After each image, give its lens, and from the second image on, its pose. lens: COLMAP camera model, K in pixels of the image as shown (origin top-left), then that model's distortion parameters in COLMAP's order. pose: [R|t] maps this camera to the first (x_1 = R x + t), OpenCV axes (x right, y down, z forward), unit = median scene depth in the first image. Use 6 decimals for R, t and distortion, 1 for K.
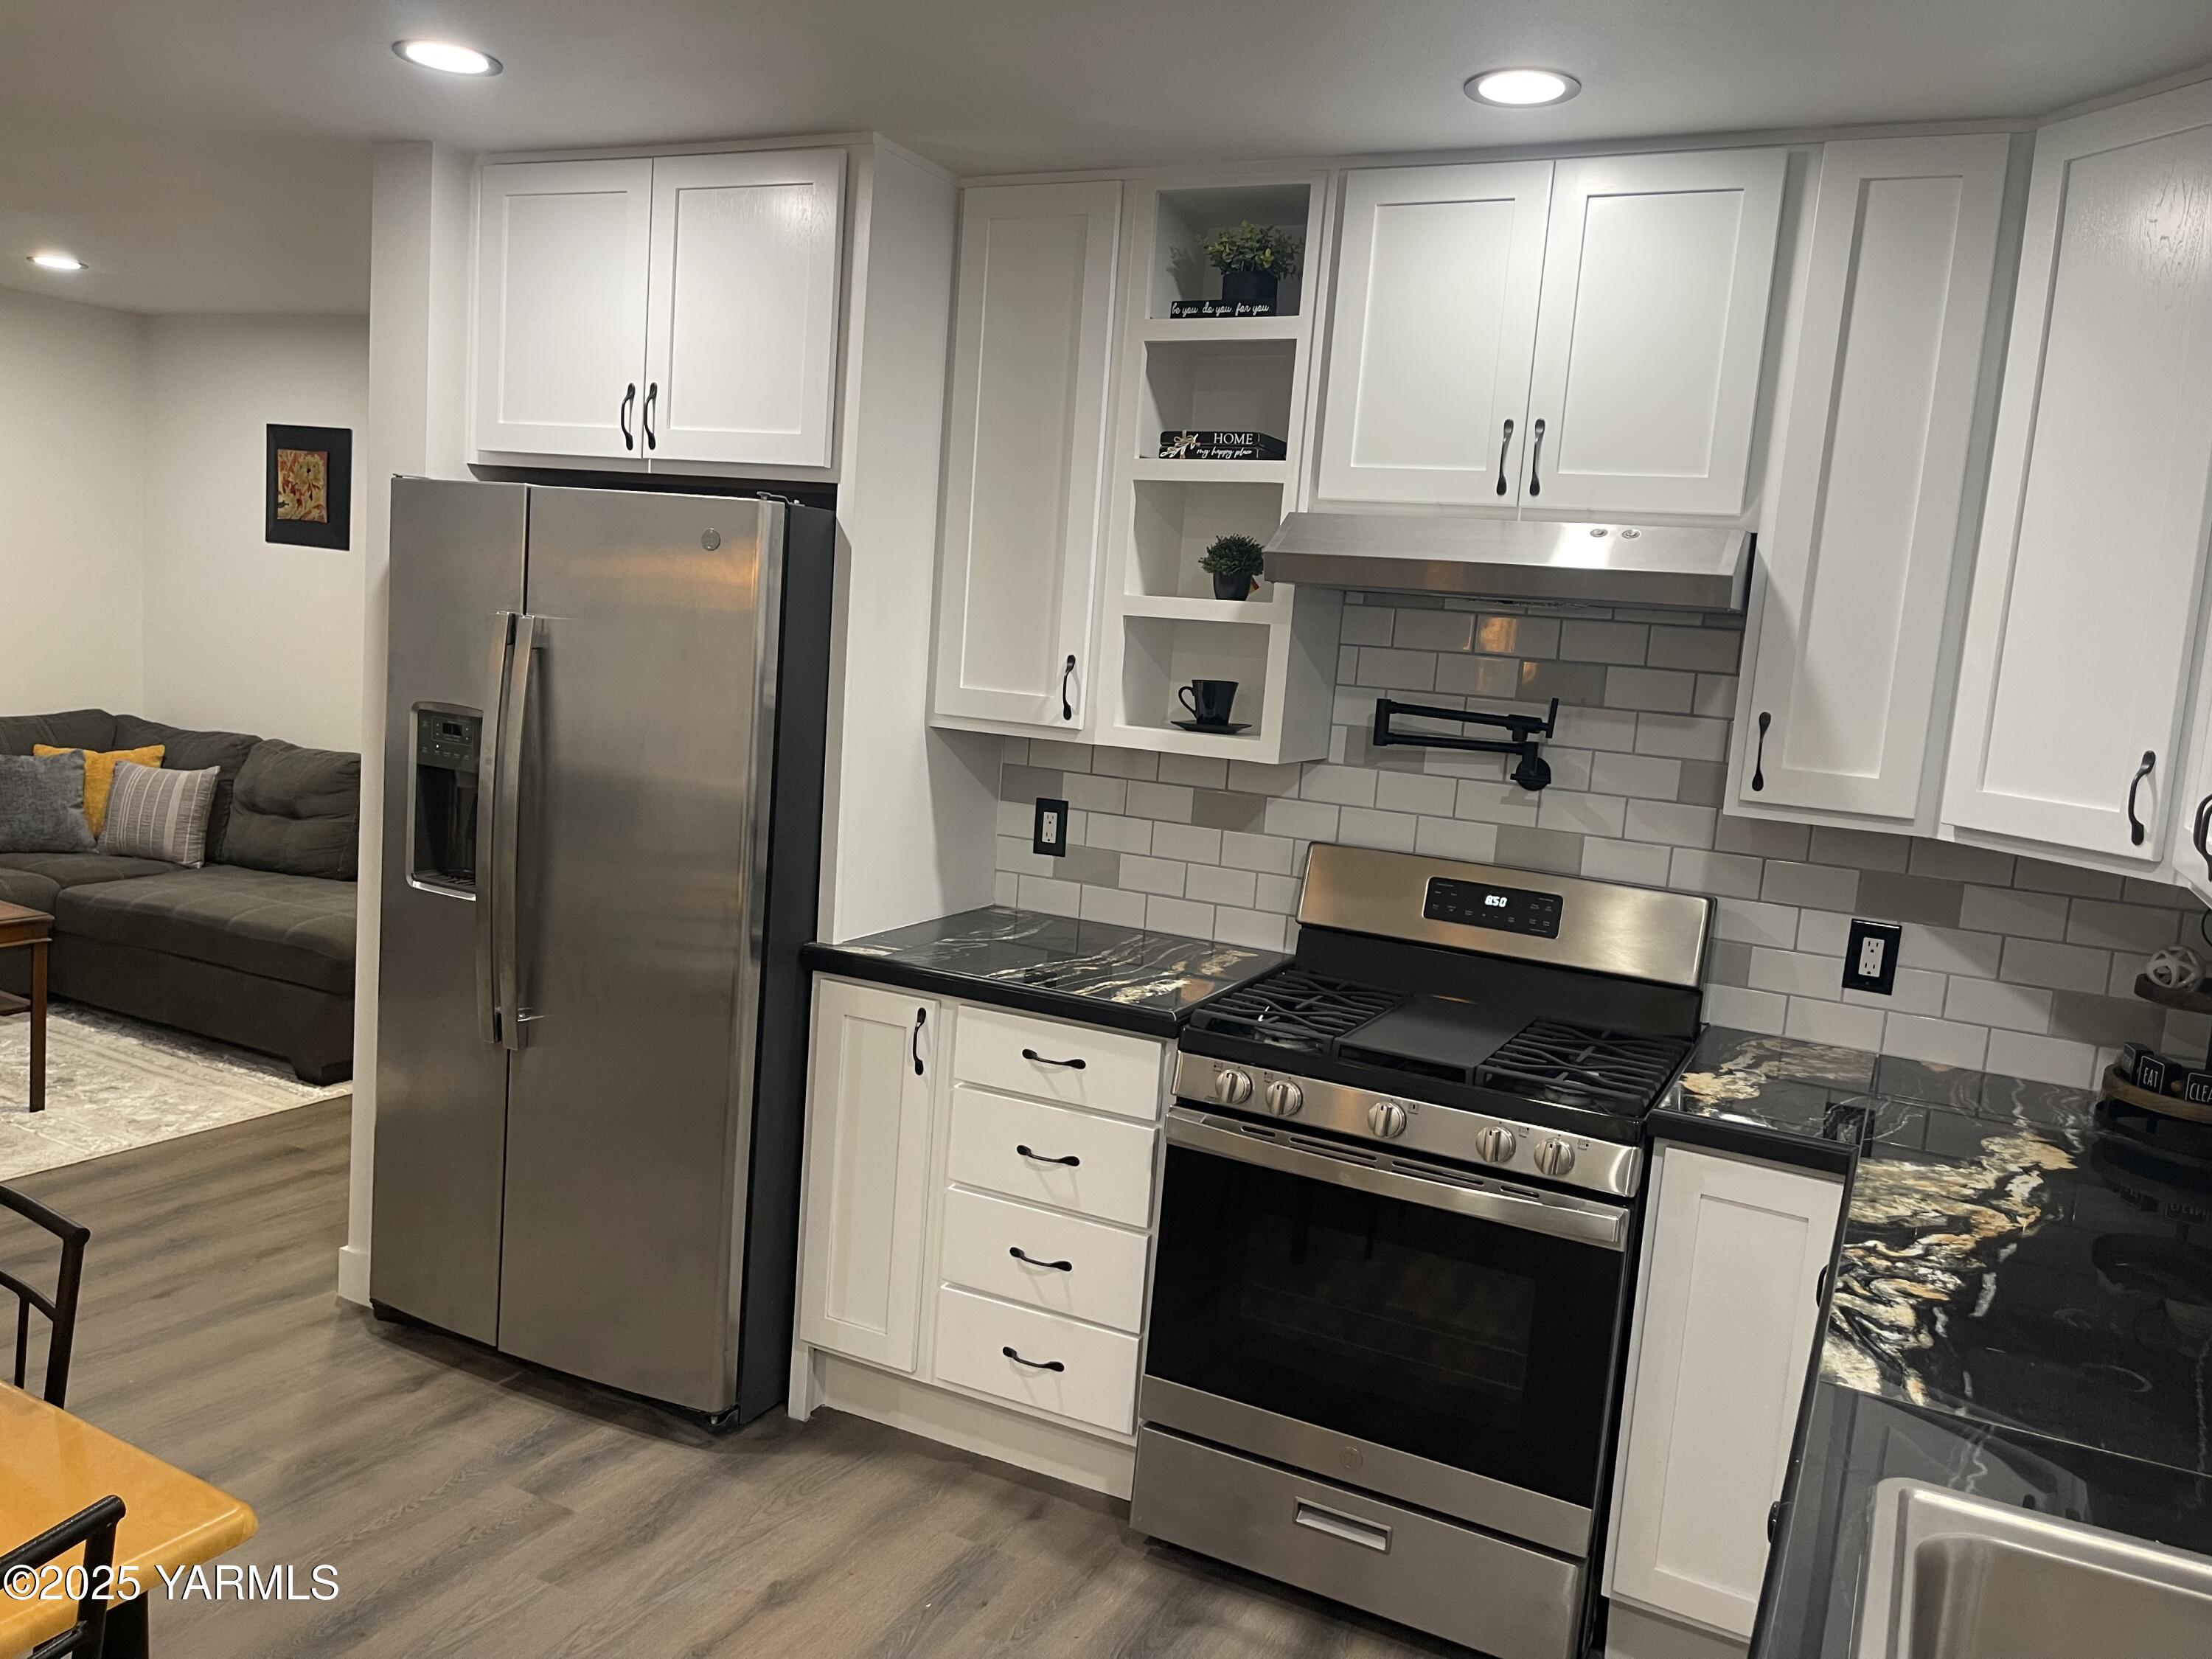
lens RADIAL K [[1663.1, 0, 1107.8], [0, 1663.1, 824.3], [0, 0, 1]] dist [0.062447, -0.085471]
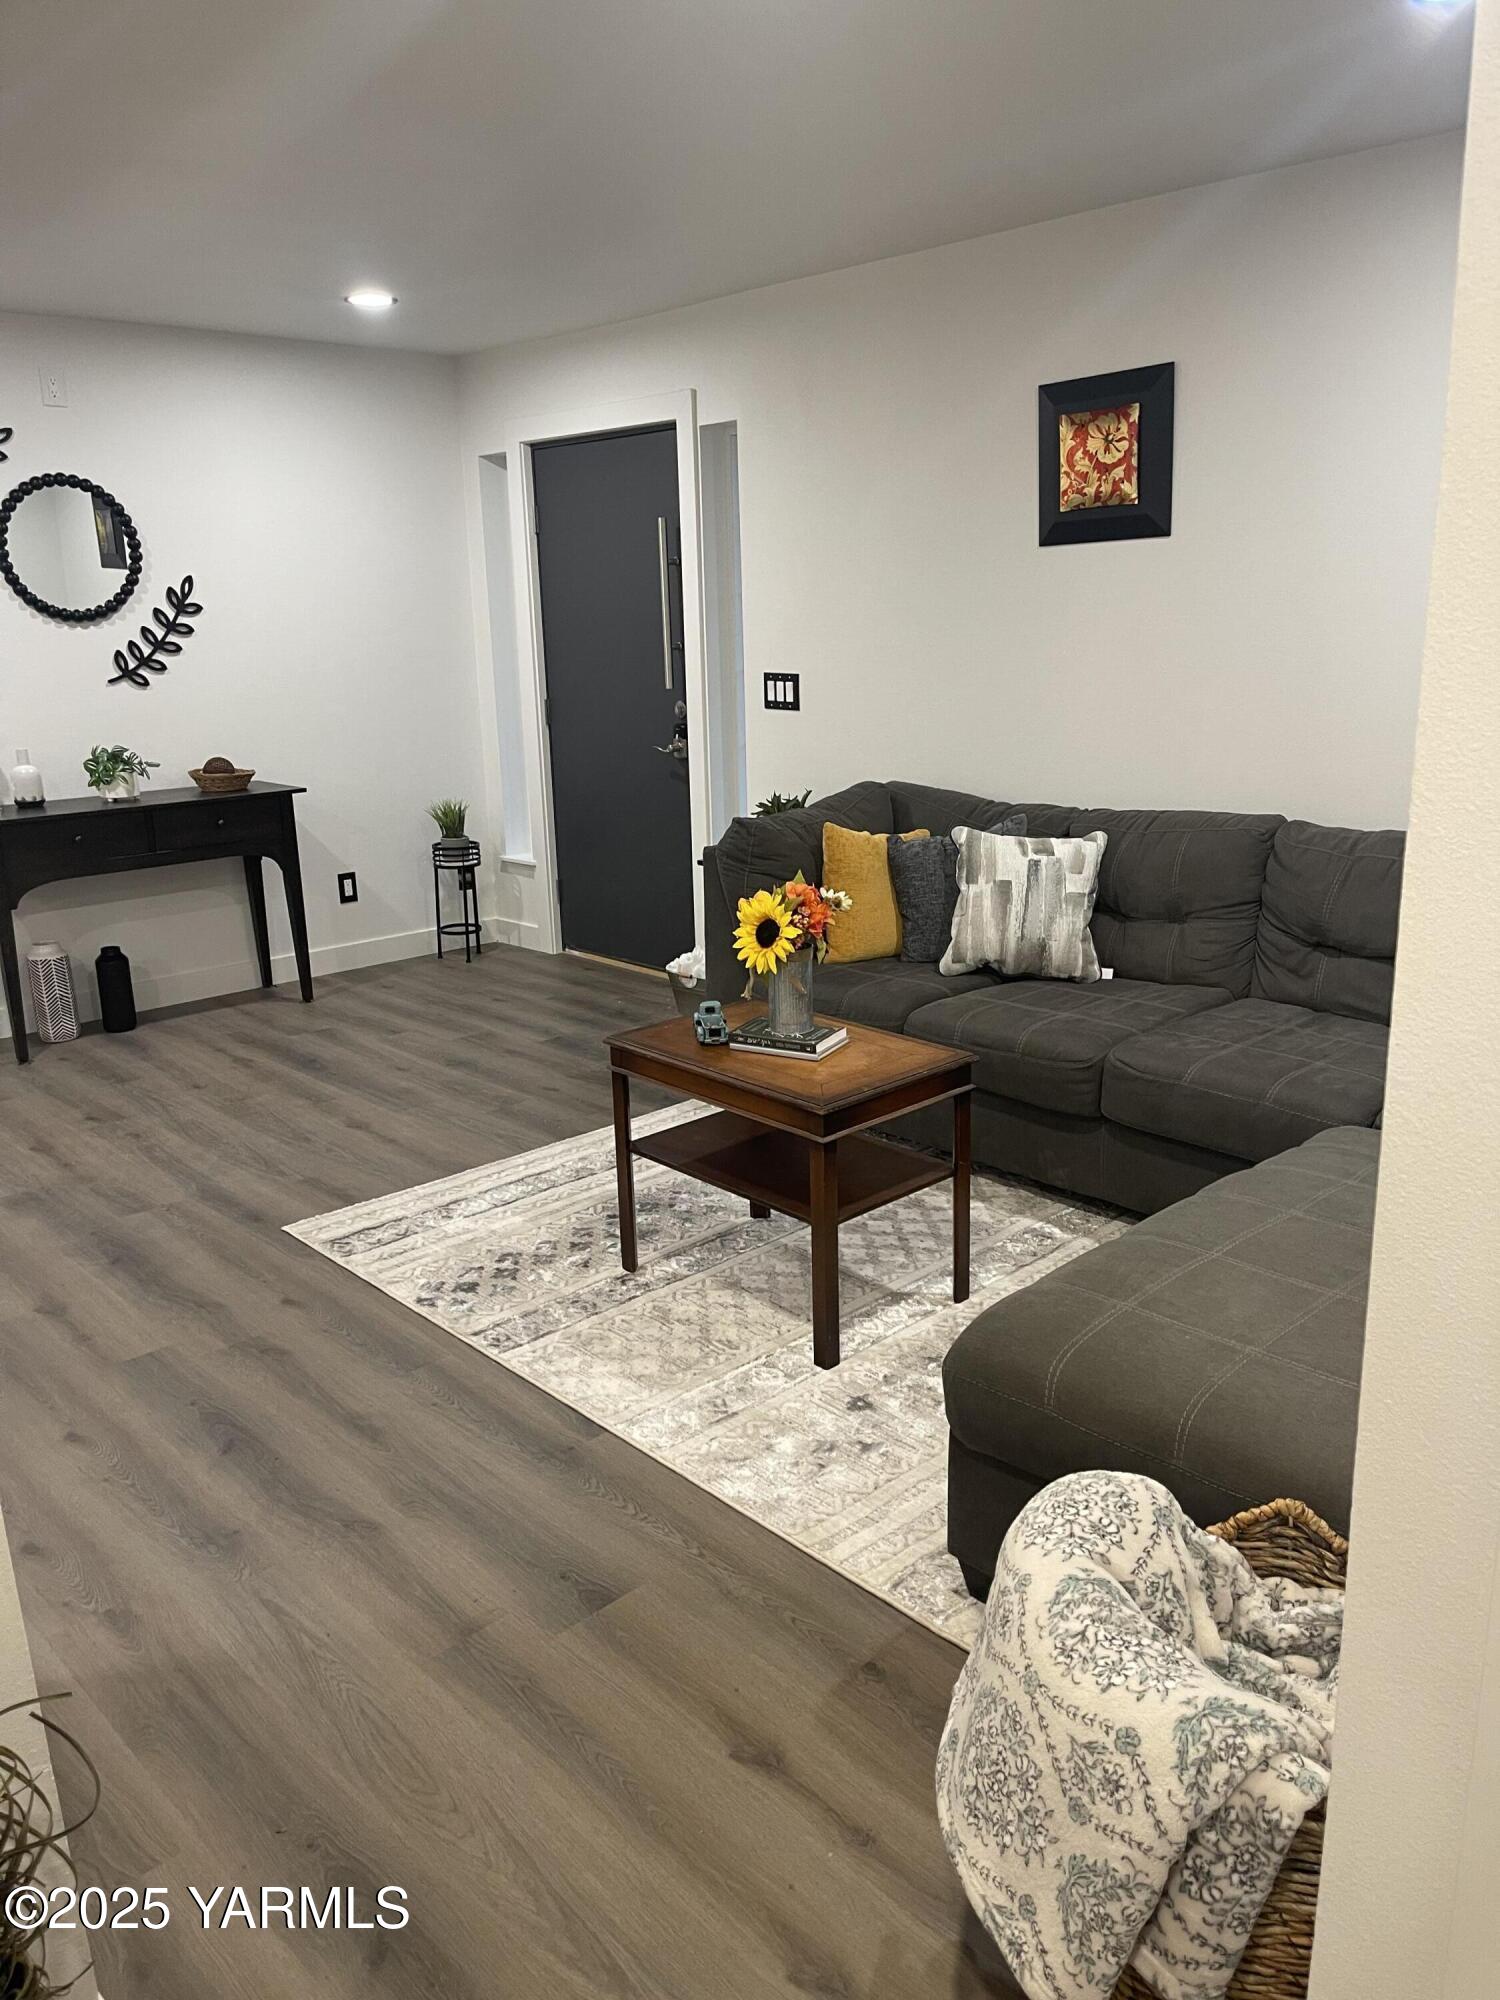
lens RADIAL K [[1503.7, 0, 745.3], [0, 1503.7, 1006.2], [0, 0, 1]] dist [0.062447, -0.085471]
pose [[-0.335130, 0.177362, -0.925327, -0.091345], [-0.123095, 0.965461, 0.229637, -0.191708], [0.934096, 0.190861, -0.301722, 1.785266]]
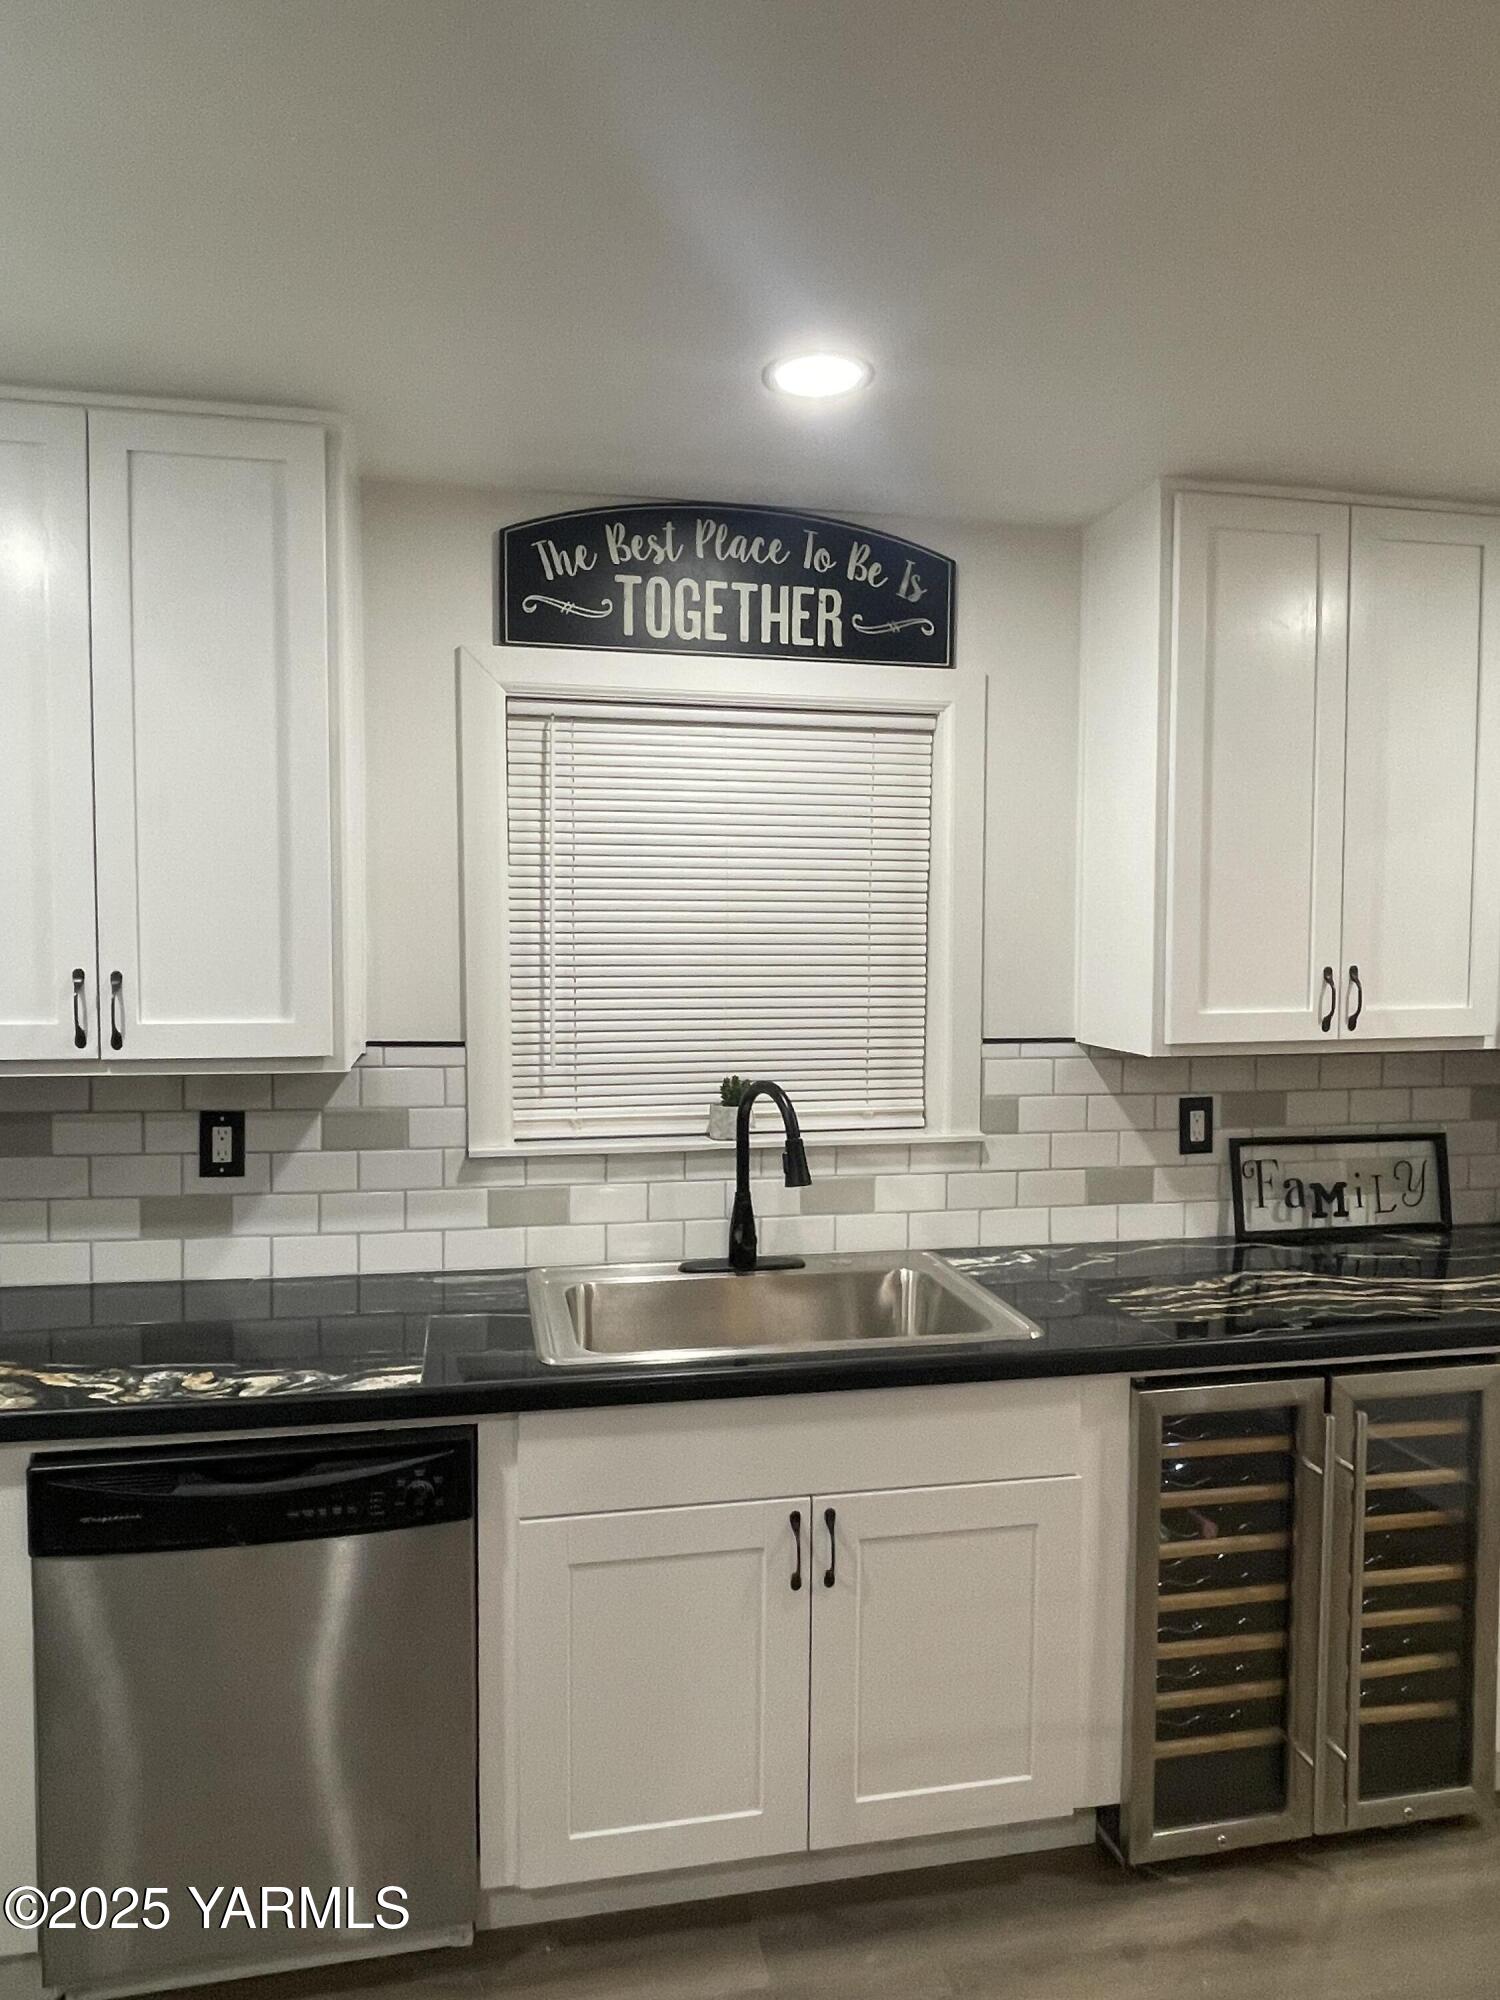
lens RADIAL K [[1273.0, 0, 734.4], [0, 1273.0, 1004.9], [0, 0, 1]] dist [0.002841, -0.009343]
pose [[-0.613384, -0.123179, 0.780120, -0.327280], [0.047103, 0.980299, 0.191822, -0.115802], [-0.788379, 0.154407, -0.595497, 0.763487]]
